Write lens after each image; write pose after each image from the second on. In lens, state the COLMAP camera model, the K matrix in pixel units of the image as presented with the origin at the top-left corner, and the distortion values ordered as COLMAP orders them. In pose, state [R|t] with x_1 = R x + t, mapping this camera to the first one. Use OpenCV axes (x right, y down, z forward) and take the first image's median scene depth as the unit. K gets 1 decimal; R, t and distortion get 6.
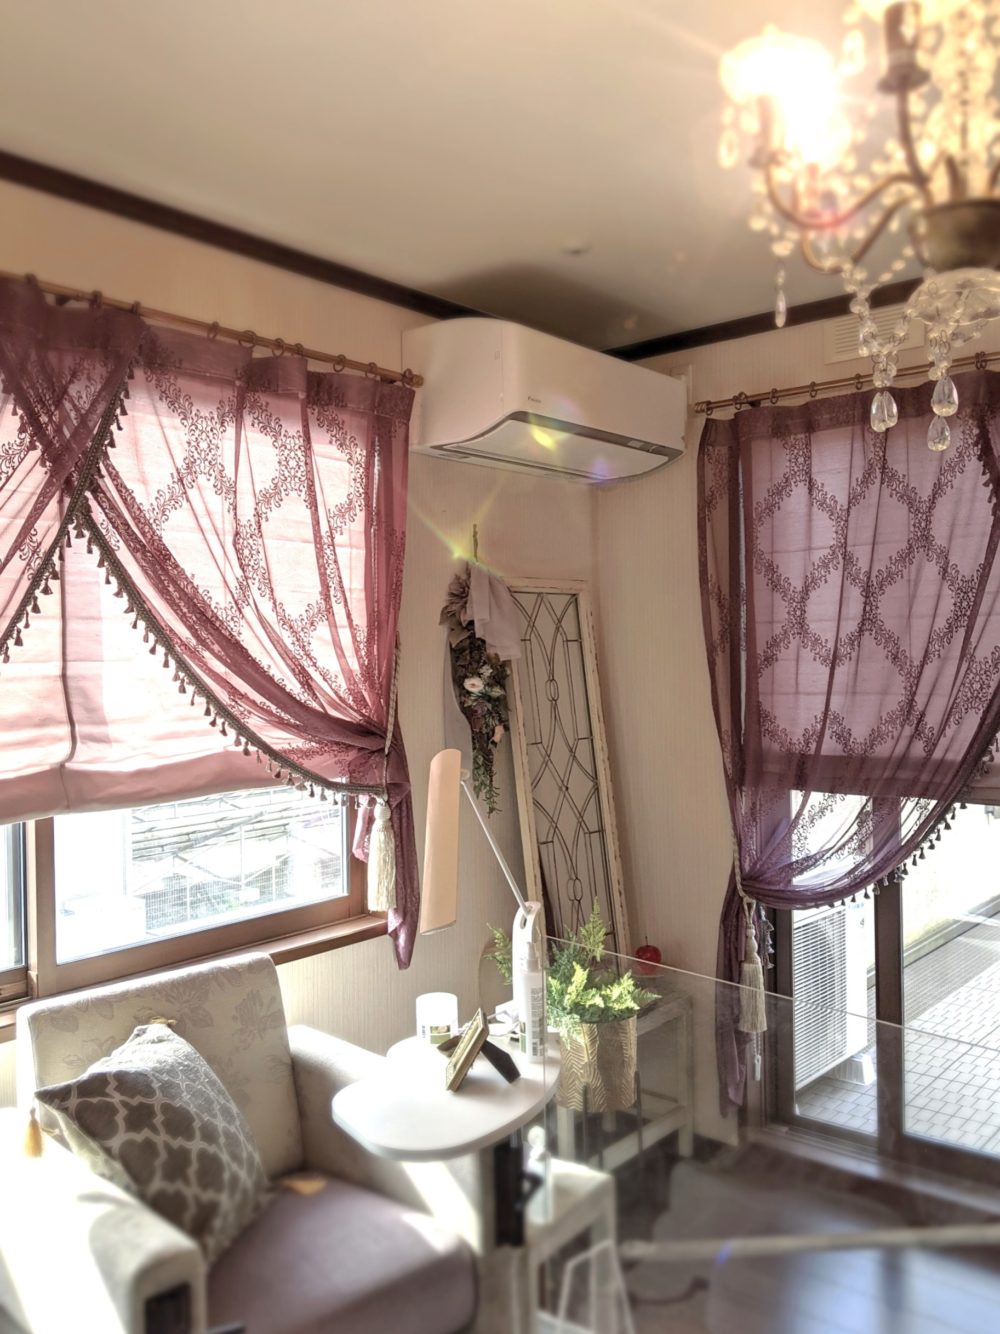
lens RADIAL K [[1135.2, 0, 496.5], [0, 1135.2, 666.3], [0, 0, 1]] dist [0.020347, -0.045194]
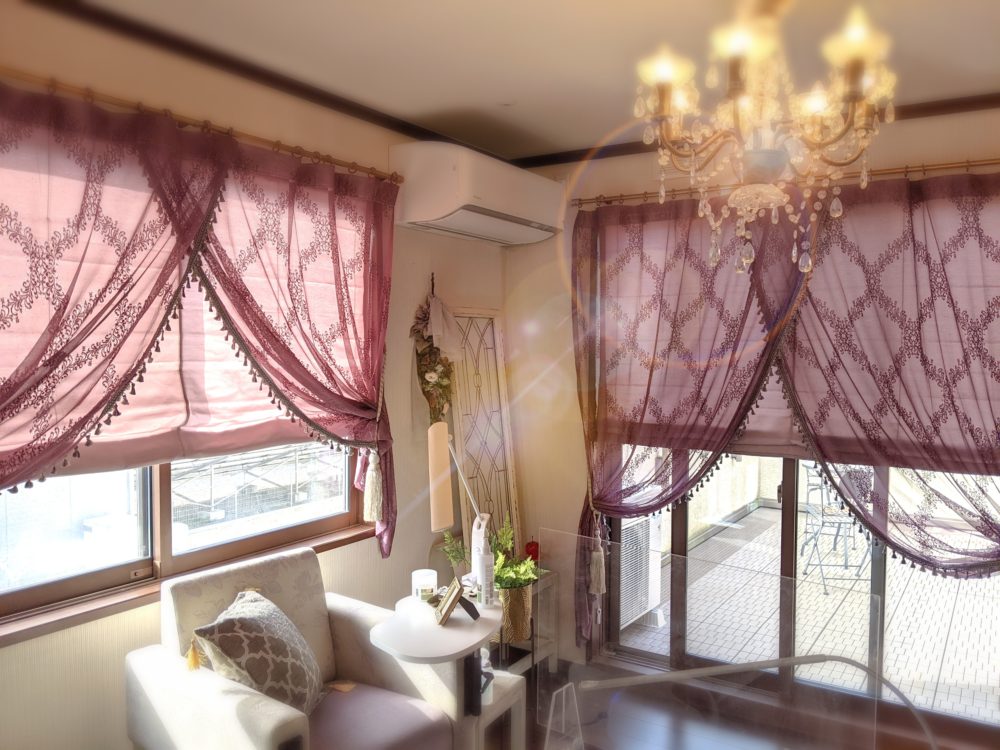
lens RADIAL K [[850.9, 0, 497.5], [0, 850.9, 375.4], [0, 0, 1]] dist [0.020347, -0.045194]
pose [[0.988517, 0.017336, 0.150110, -0.113506], [-0.022791, 0.999138, 0.034698, -0.030545], [-0.149379, -0.037720, 0.988060, -0.180937]]
